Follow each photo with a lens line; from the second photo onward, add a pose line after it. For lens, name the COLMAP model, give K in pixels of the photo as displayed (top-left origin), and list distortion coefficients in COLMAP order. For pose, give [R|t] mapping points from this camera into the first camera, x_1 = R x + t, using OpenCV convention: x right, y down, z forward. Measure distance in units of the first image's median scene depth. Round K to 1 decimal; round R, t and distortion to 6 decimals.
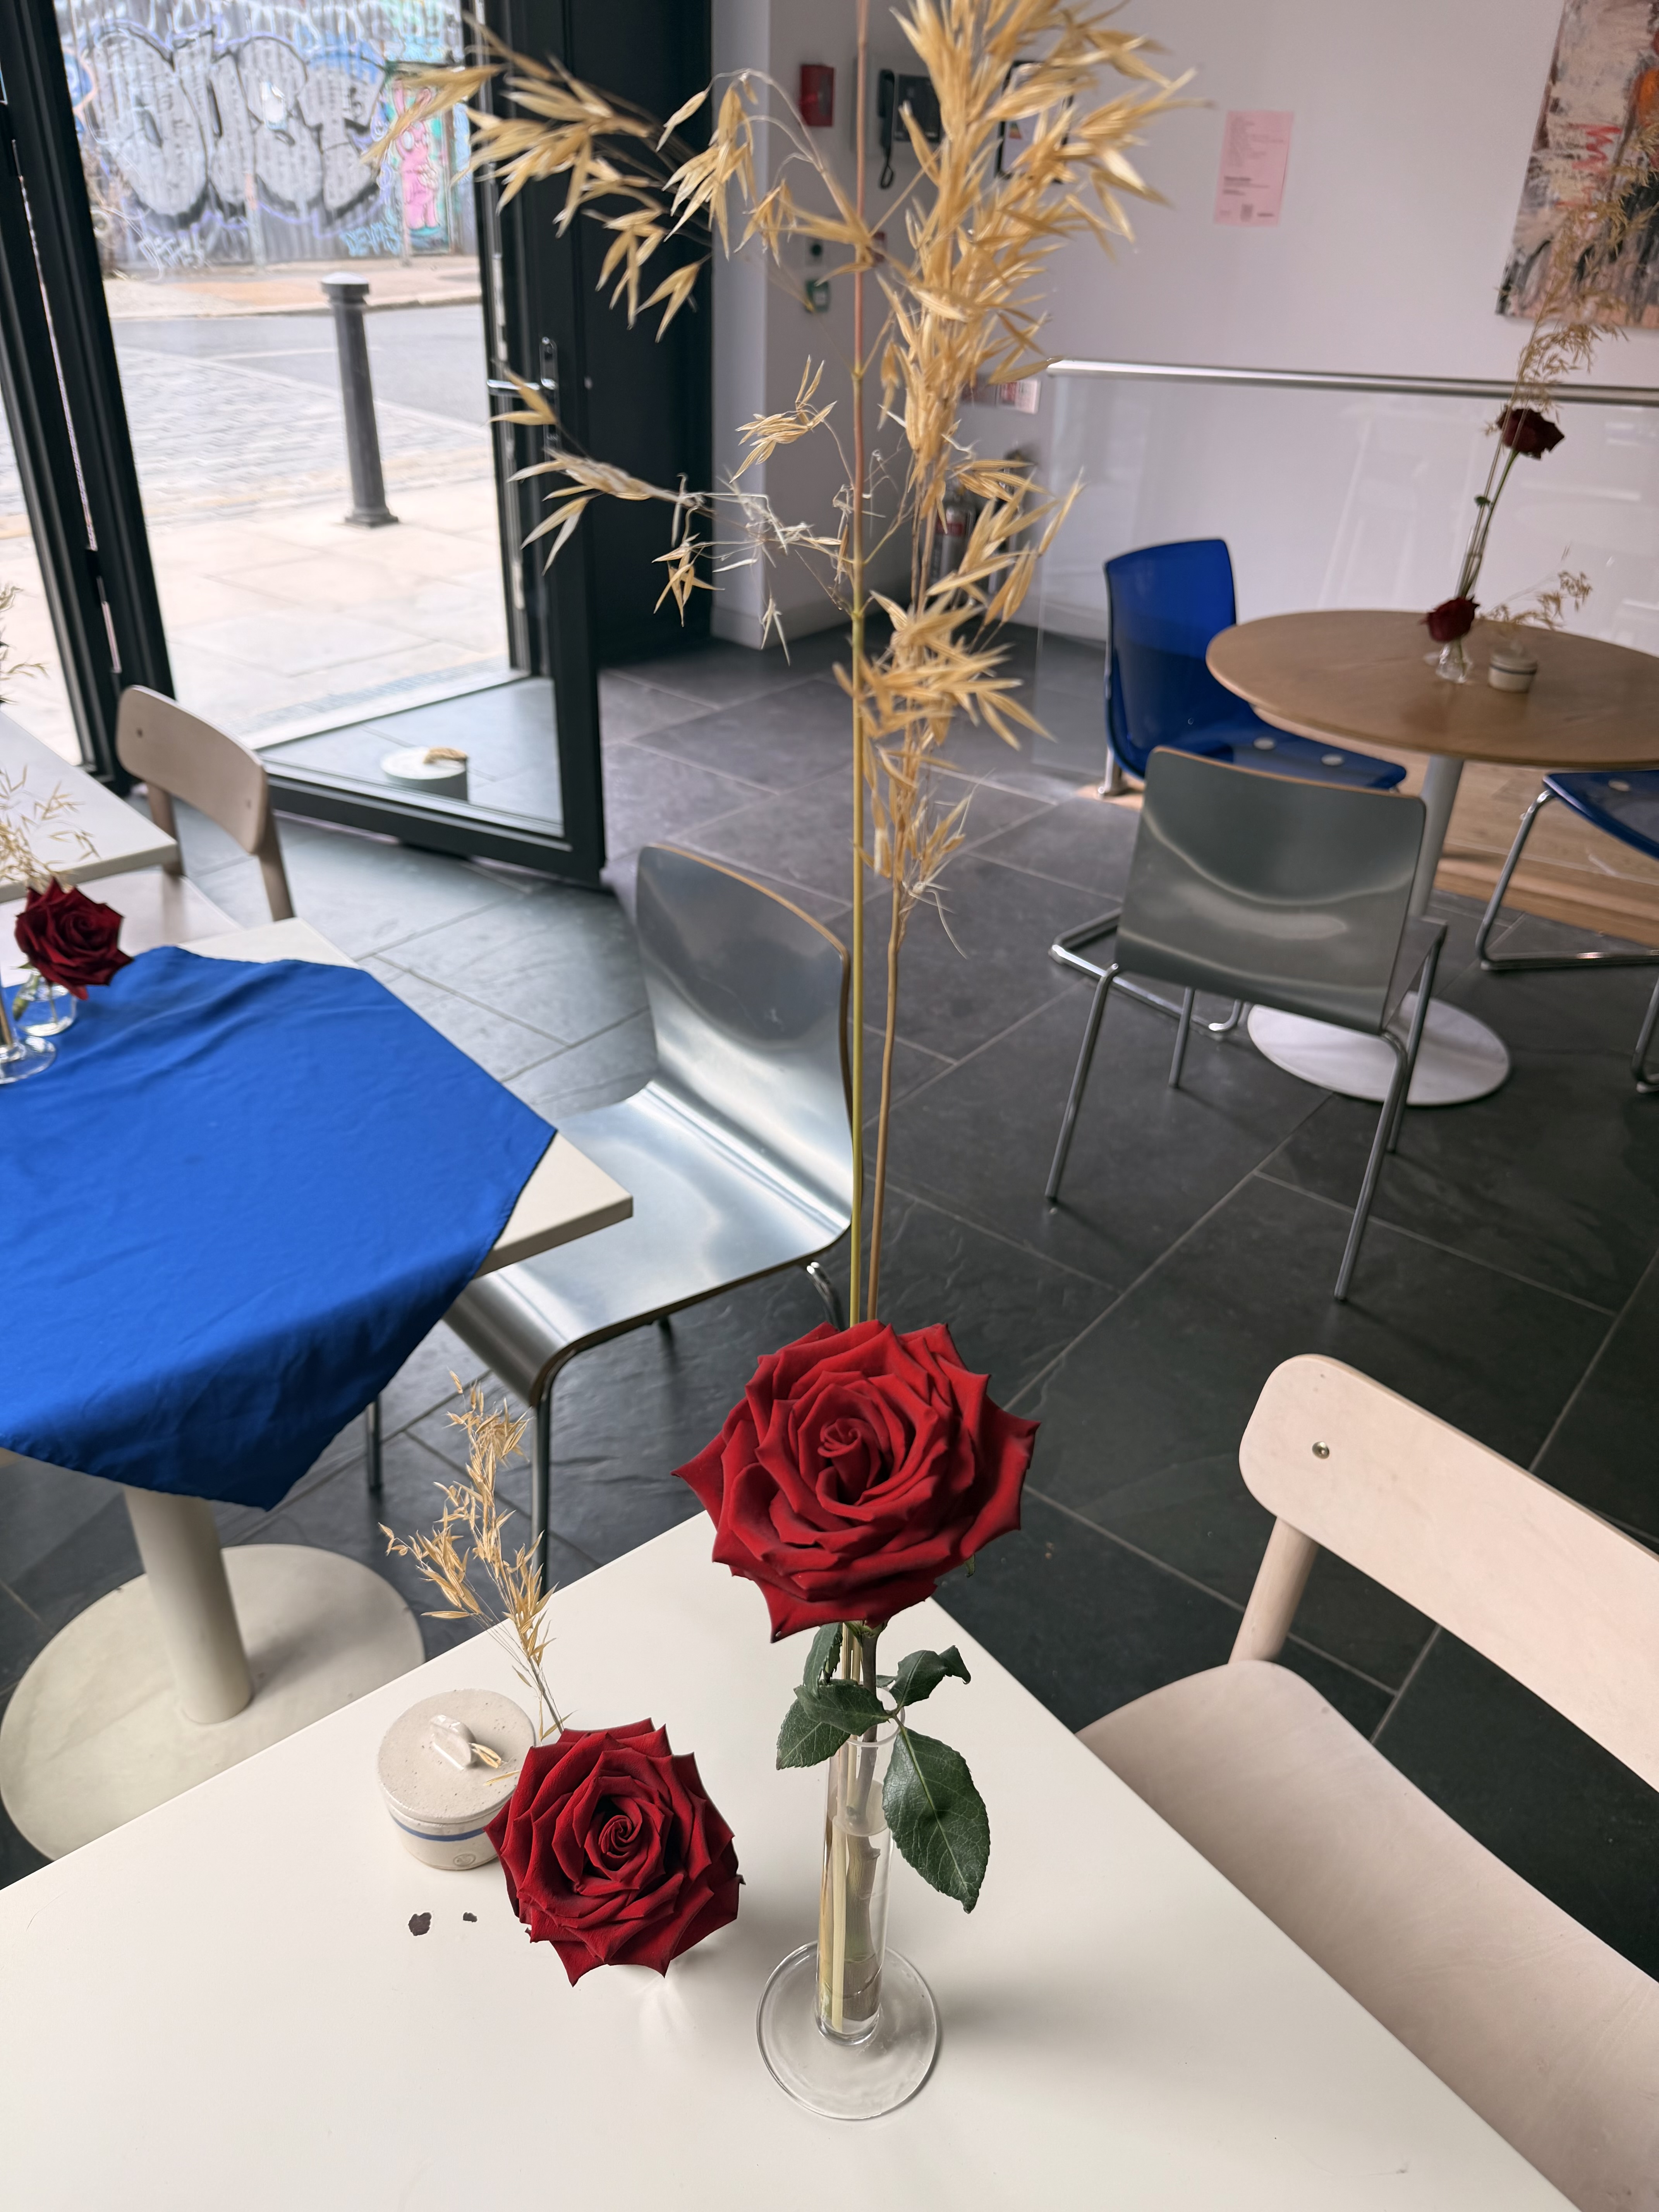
lens RADIAL K [[1570.0, 0, 829.5], [0, 1570.0, 1106.0], [0, 0, 1]] dist [0.127930, -0.261825]
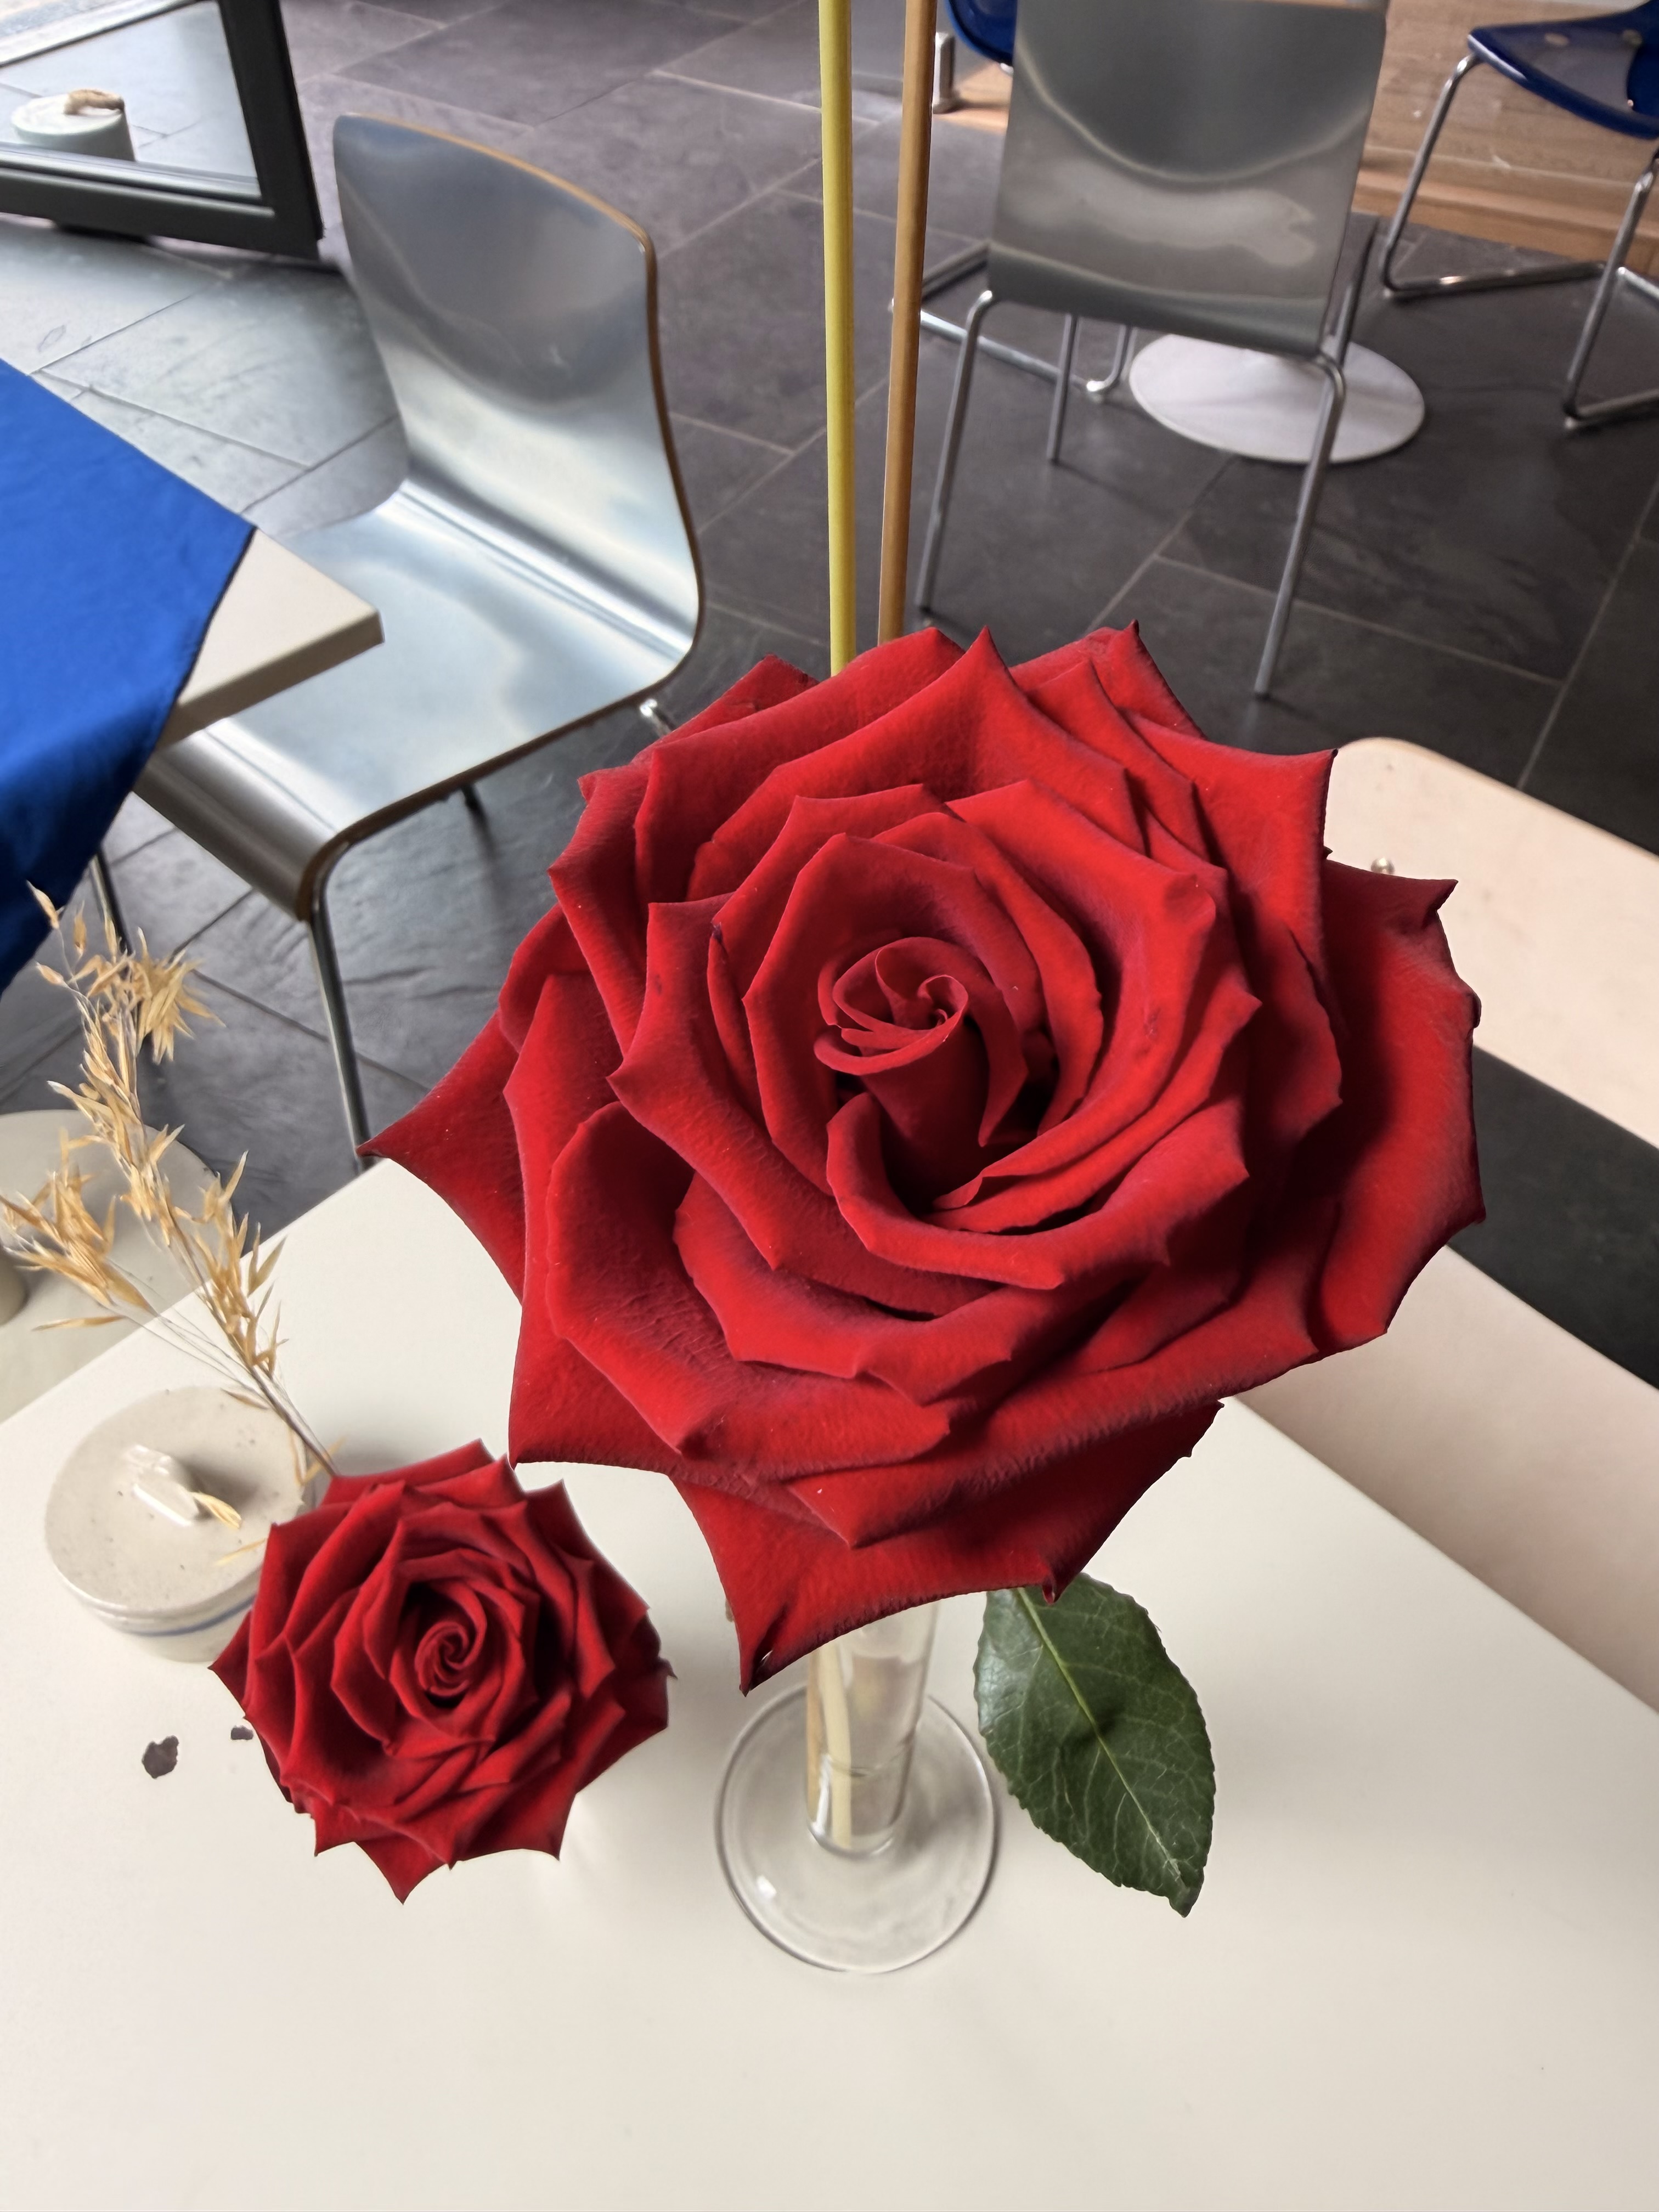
lens RADIAL K [[1565.6, 0, 822.7], [0, 1565.6, 1024.5], [0, 0, 1]] dist [0.001428, -0.000319]
pose [[0.990244, -0.109842, 0.085741, -0.007425], [0.081153, 0.954805, 0.285939, 0.030334], [-0.113274, -0.276191, 0.954404, 0.170162]]
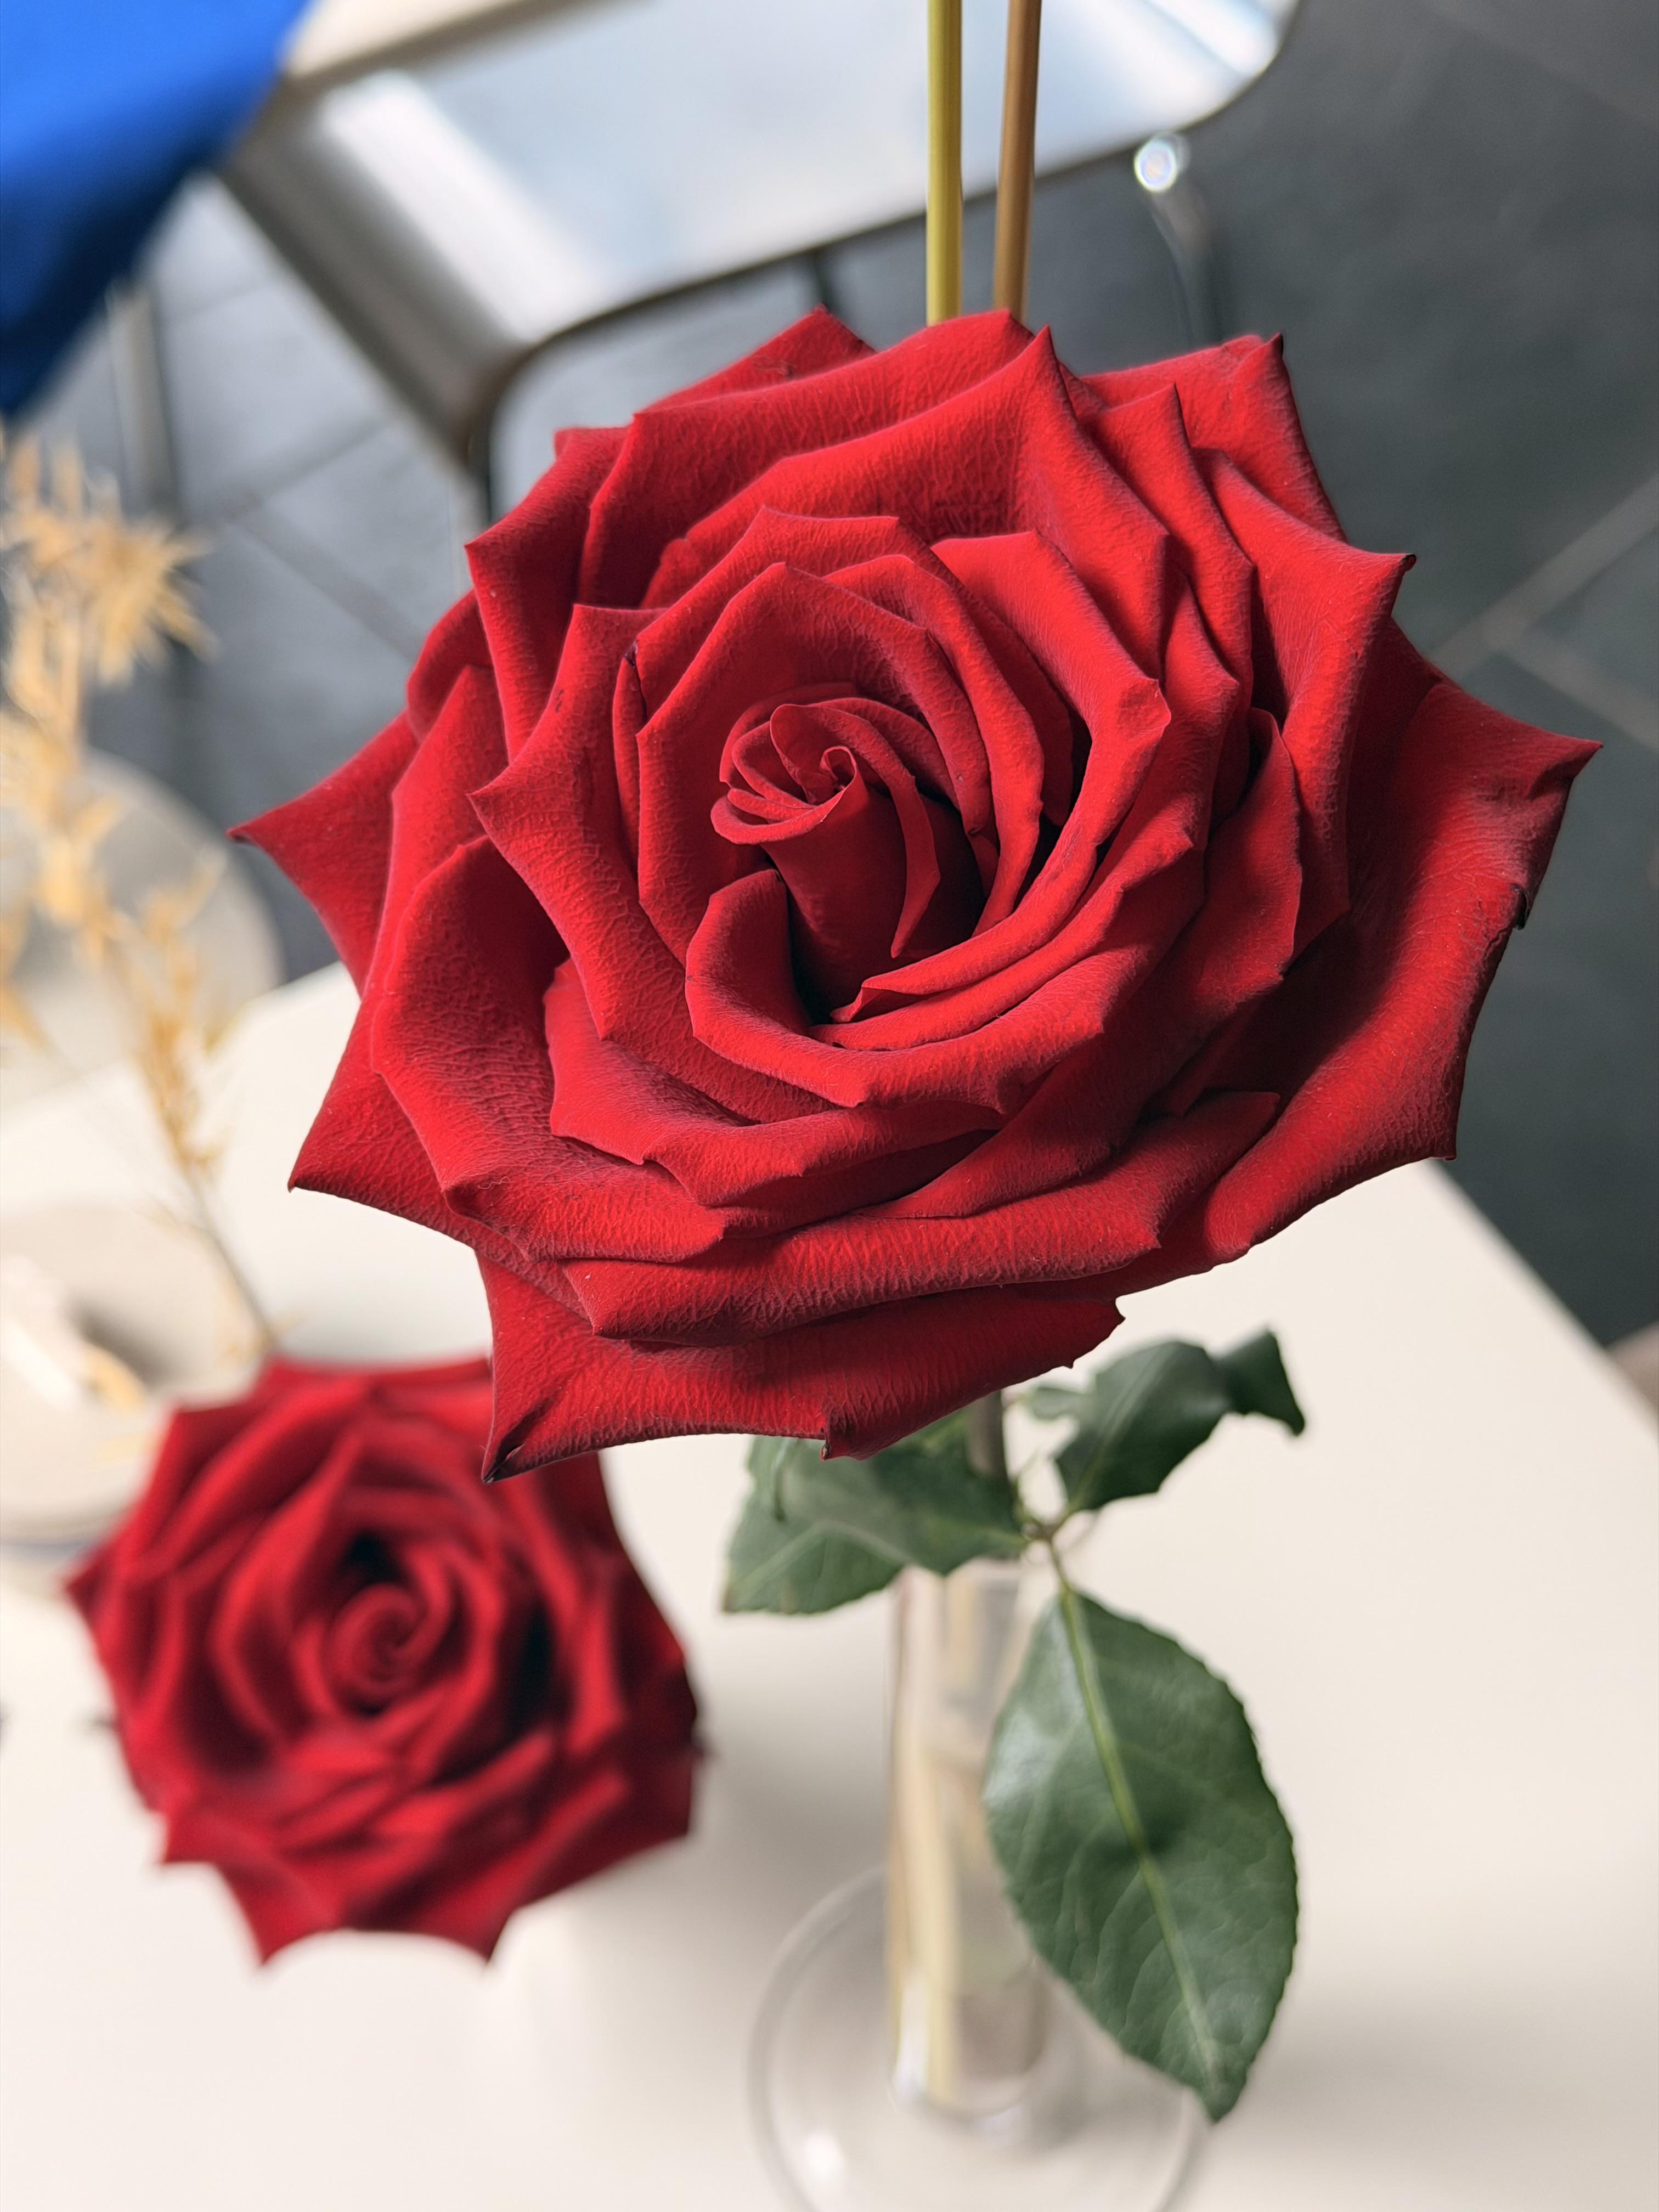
lens RADIAL K [[3184.7, 0, 829.5], [0, 3184.7, 1106.0], [0, 0, 1]] dist [0.121892, -0.241469]
pose [[0.989041, 0.081587, -0.123054, 0.019487], [-0.029426, 0.925656, 0.377220, 0.015035], [0.144682, -0.369465, 0.917912, 0.118556]]
